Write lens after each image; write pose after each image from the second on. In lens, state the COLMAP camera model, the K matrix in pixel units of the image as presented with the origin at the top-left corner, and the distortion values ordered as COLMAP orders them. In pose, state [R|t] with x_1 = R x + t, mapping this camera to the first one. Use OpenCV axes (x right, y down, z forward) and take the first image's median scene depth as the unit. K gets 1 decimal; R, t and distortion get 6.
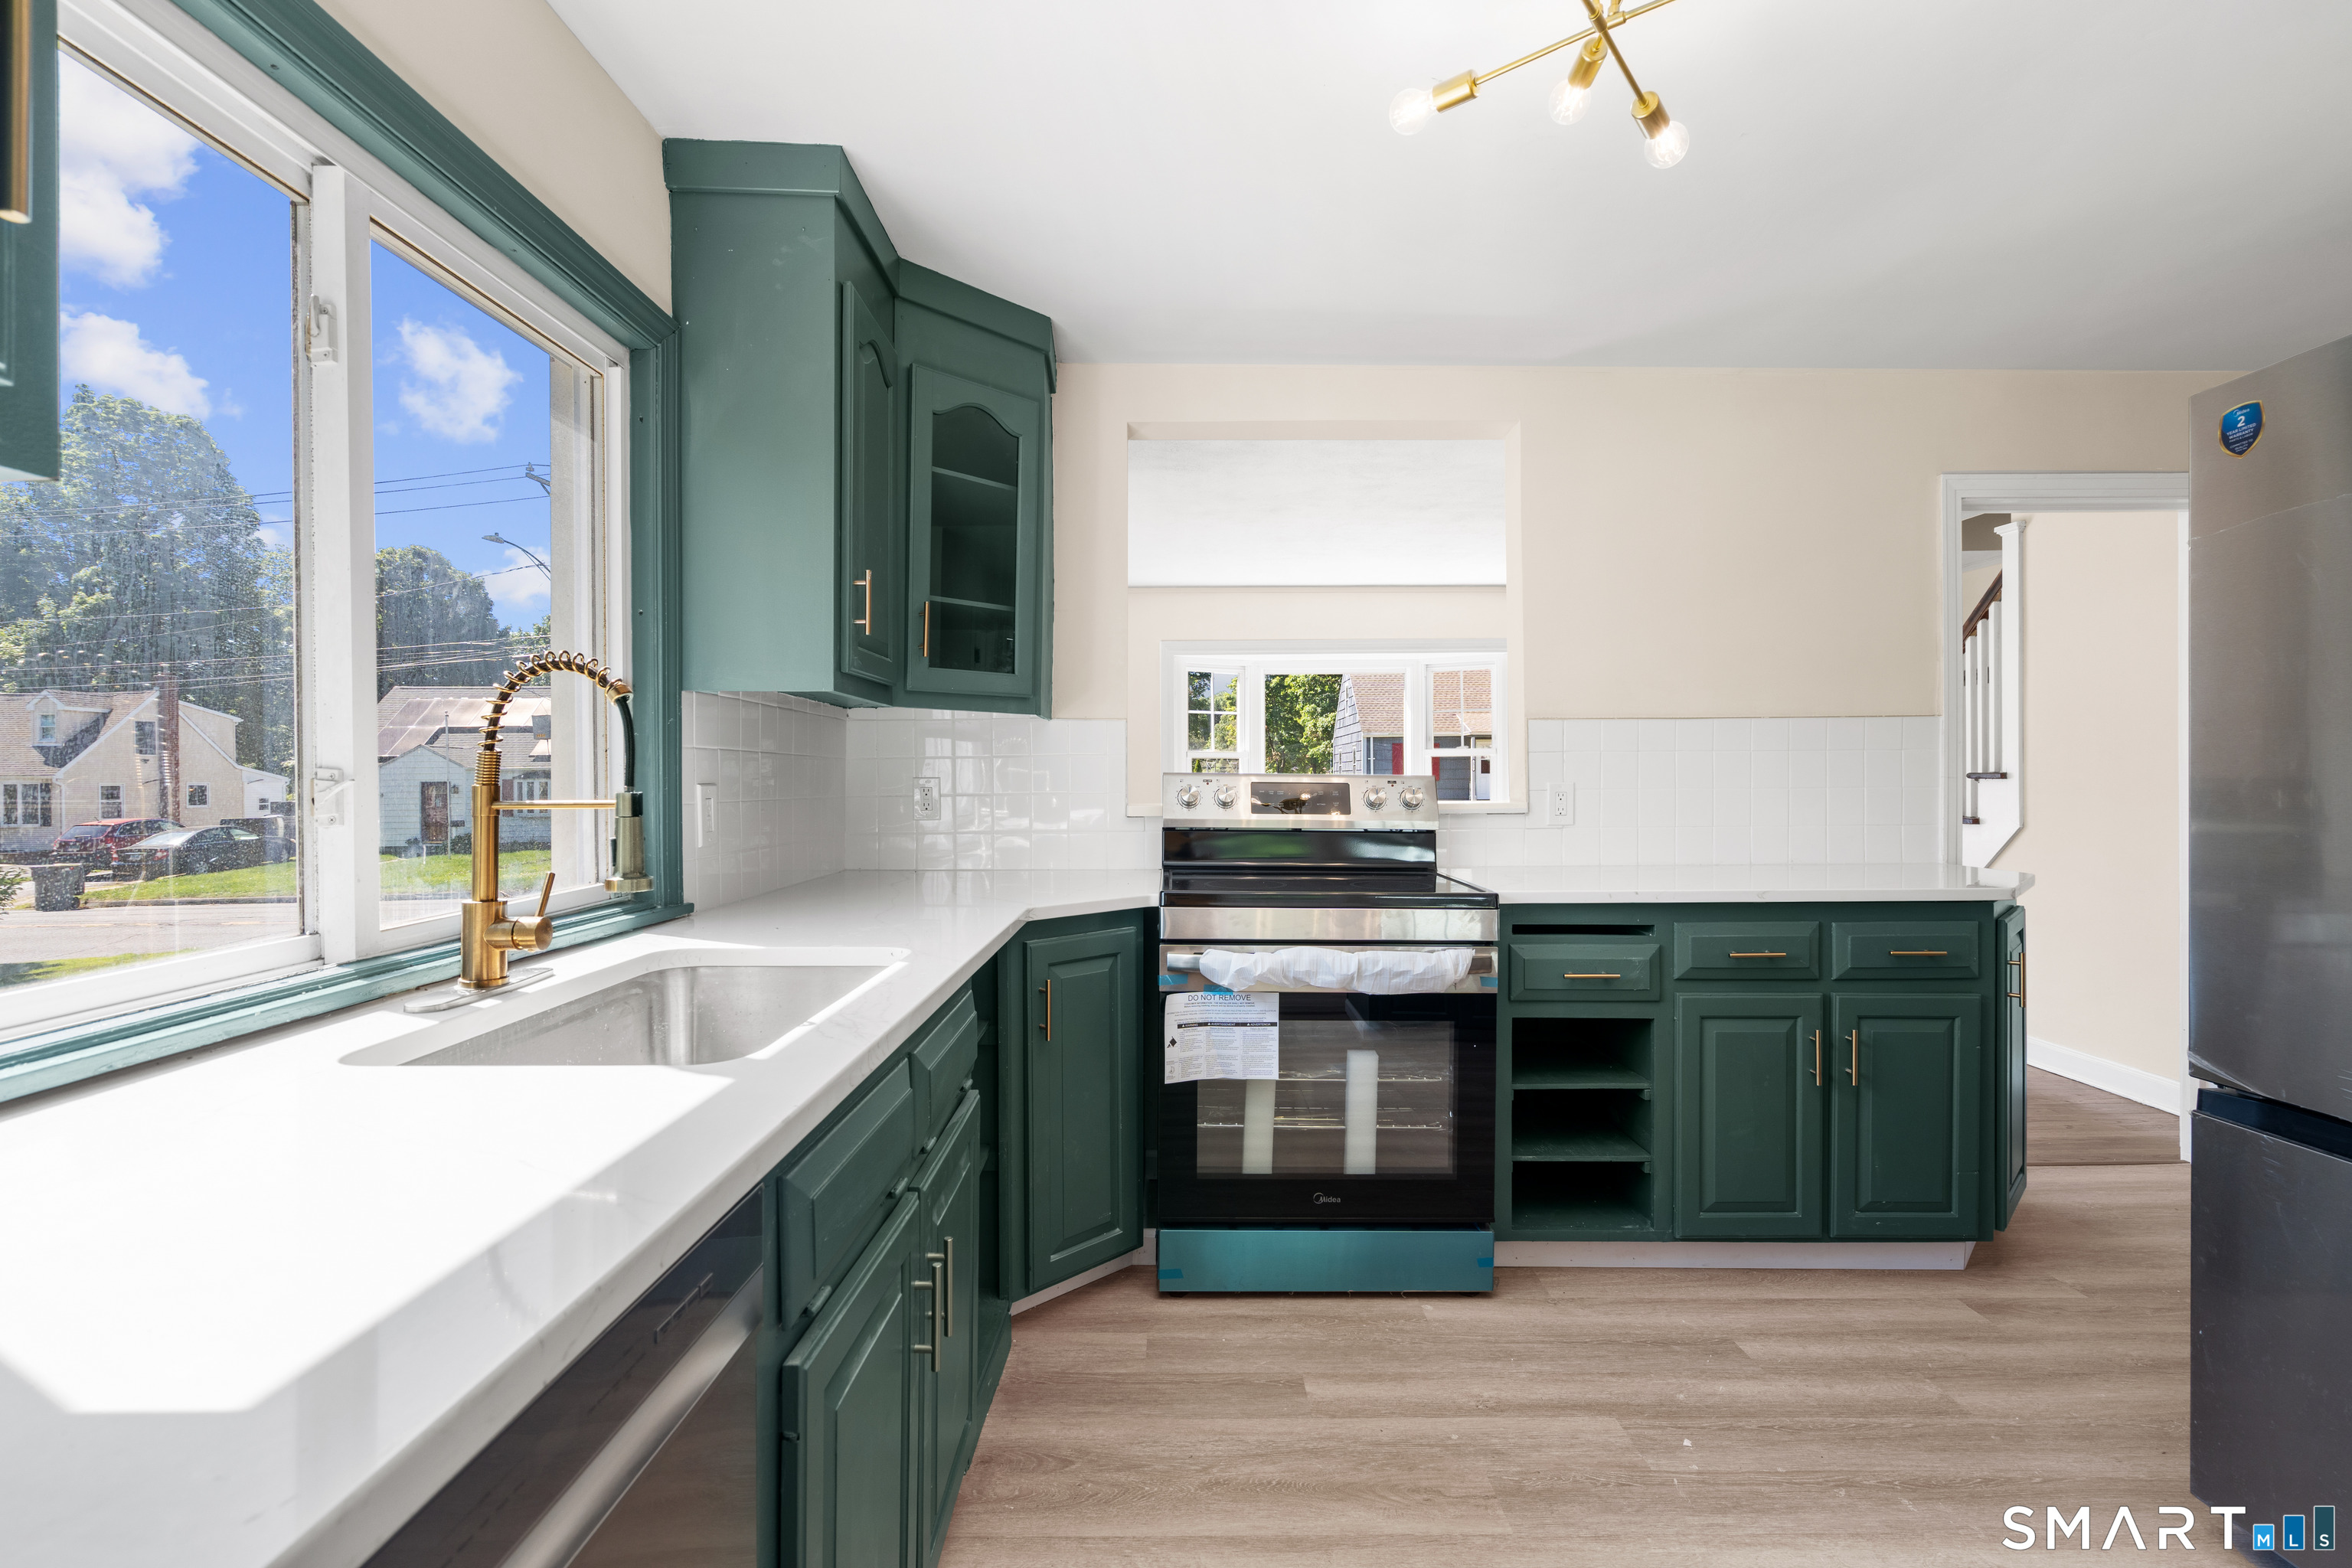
lens RADIAL K [[1074.8, 0, 1183.8], [0, 1074.8, 780.1], [0, 0, 1]] dist [-0.001179, -0.000490]
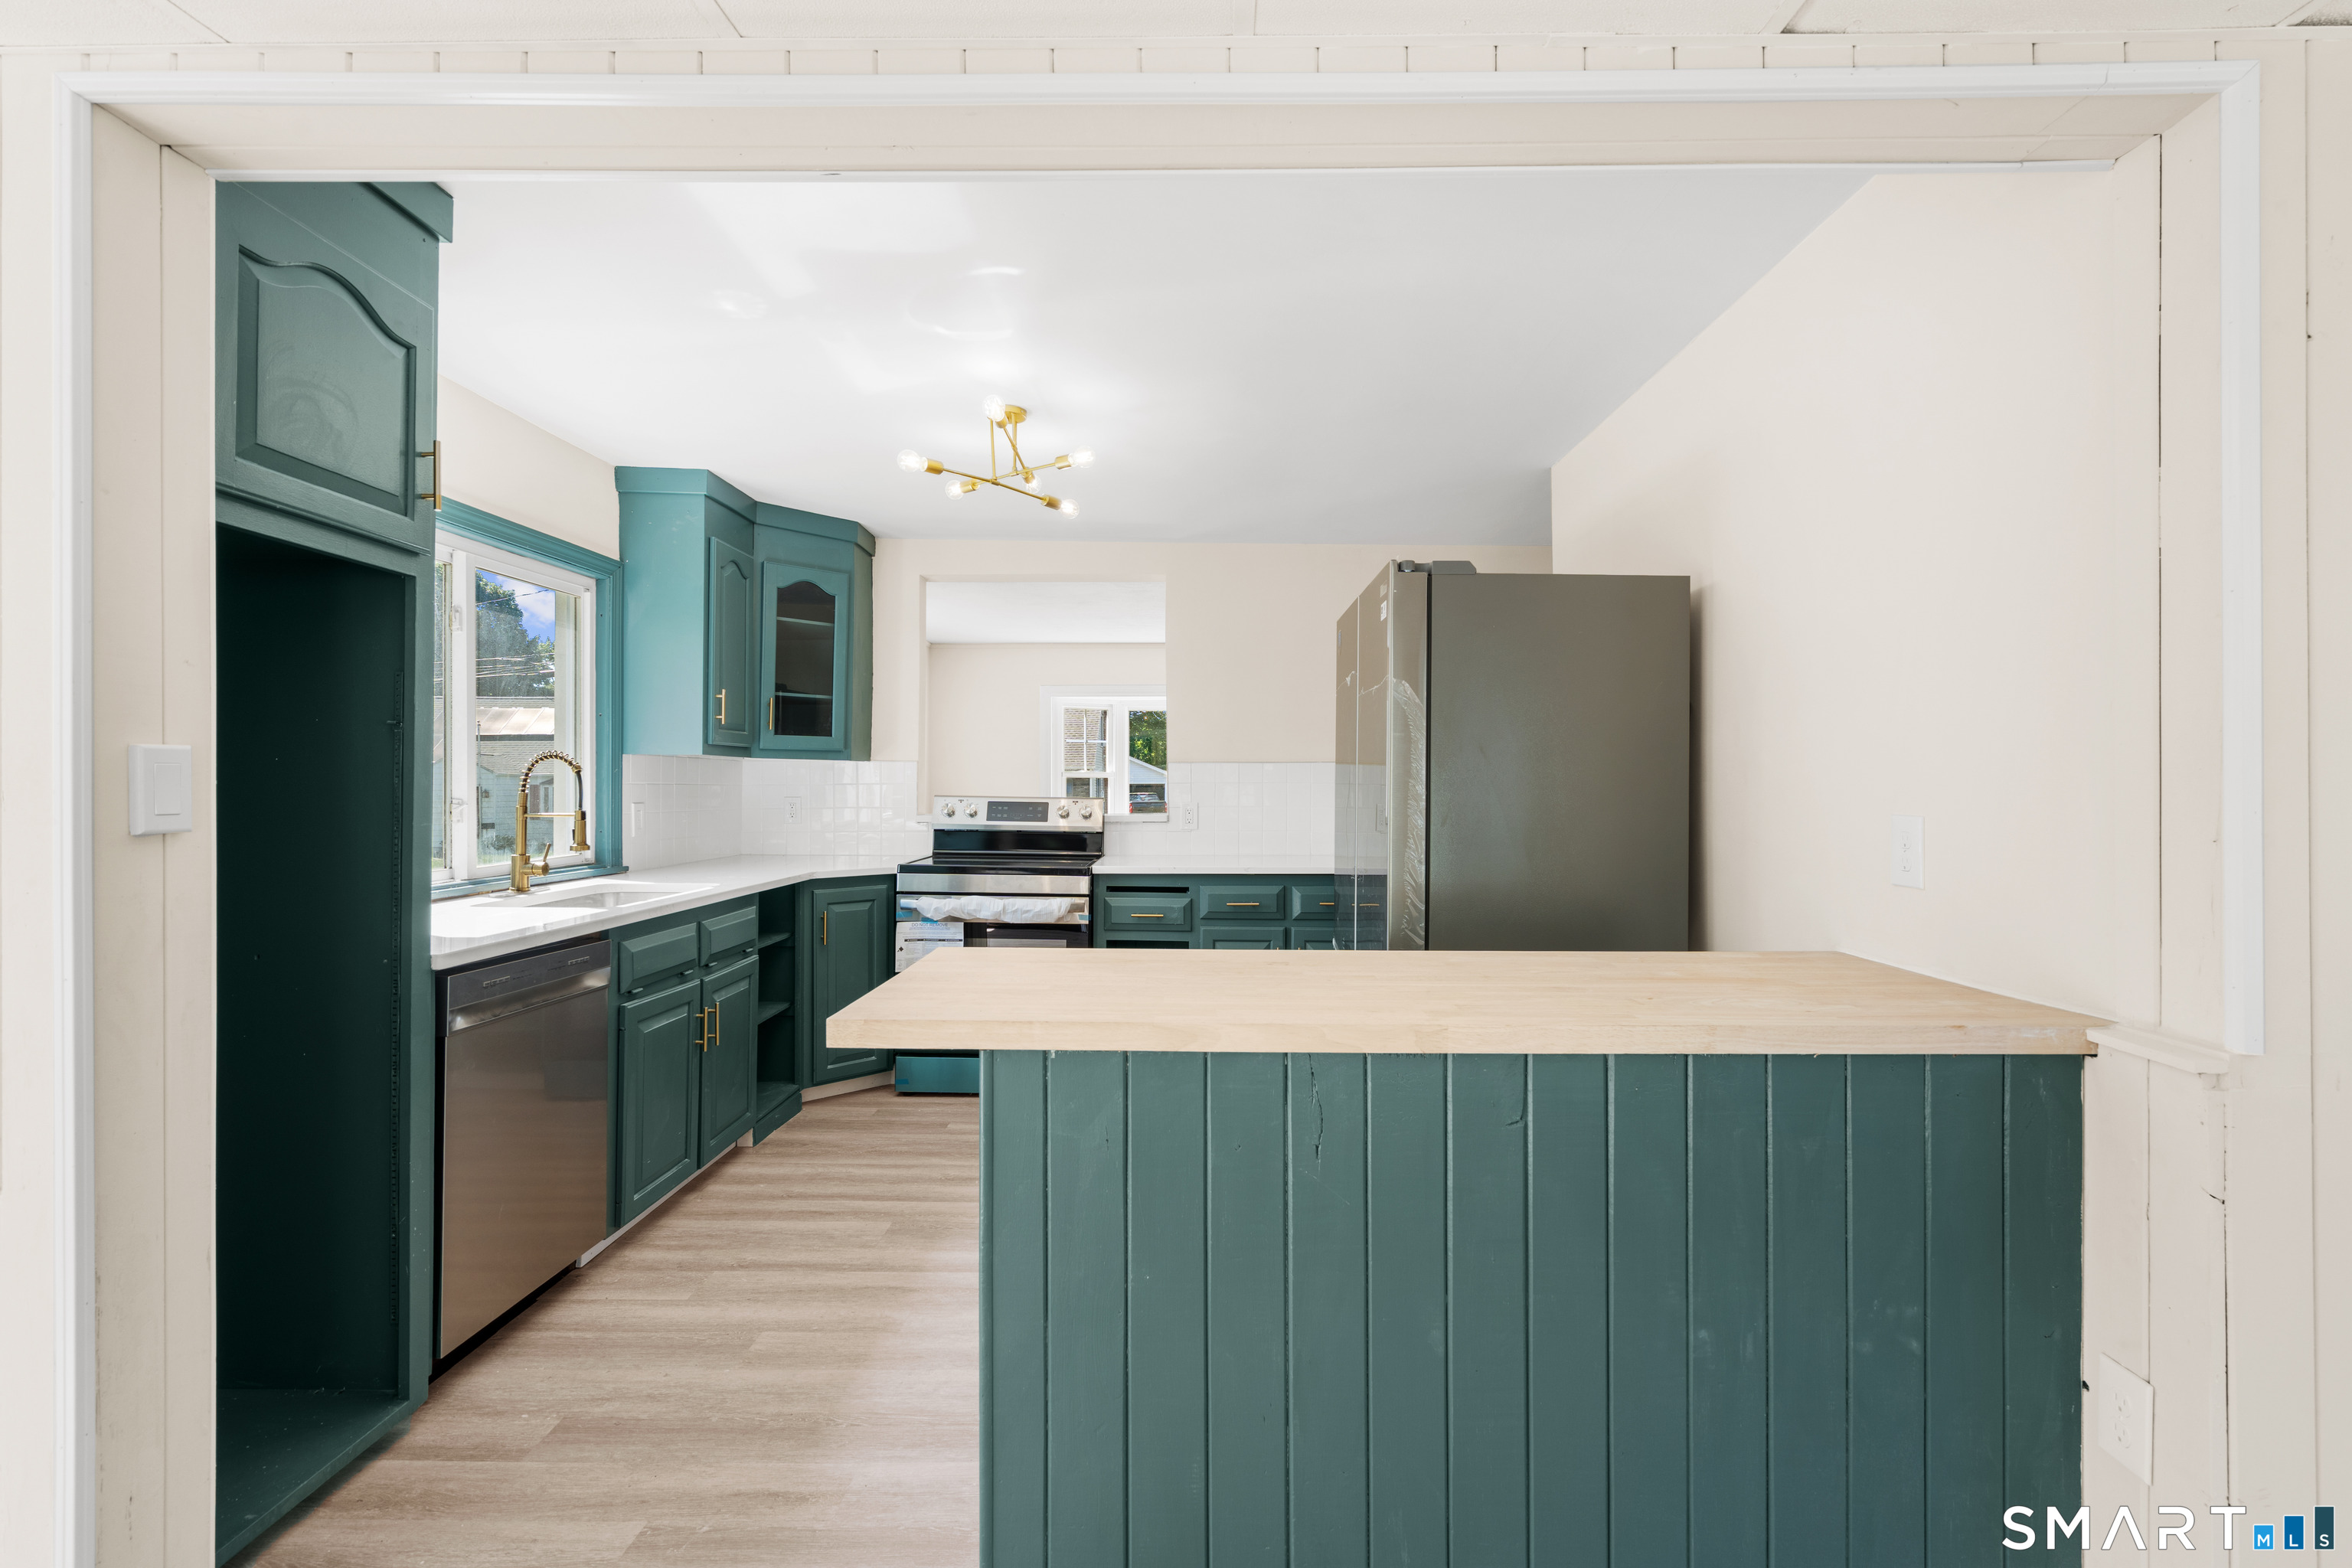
lens RADIAL K [[1074.8, 0, 1184.3], [0, 1074.8, 782.7], [0, 0, 1]] dist [-0.001179, -0.000490]
pose [[0.999817, 0.005867, -0.018183, 0.493060], [-0.005929, 0.999977, -0.003391, -0.028325], [0.018163, 0.003498, 0.999829, -0.775388]]
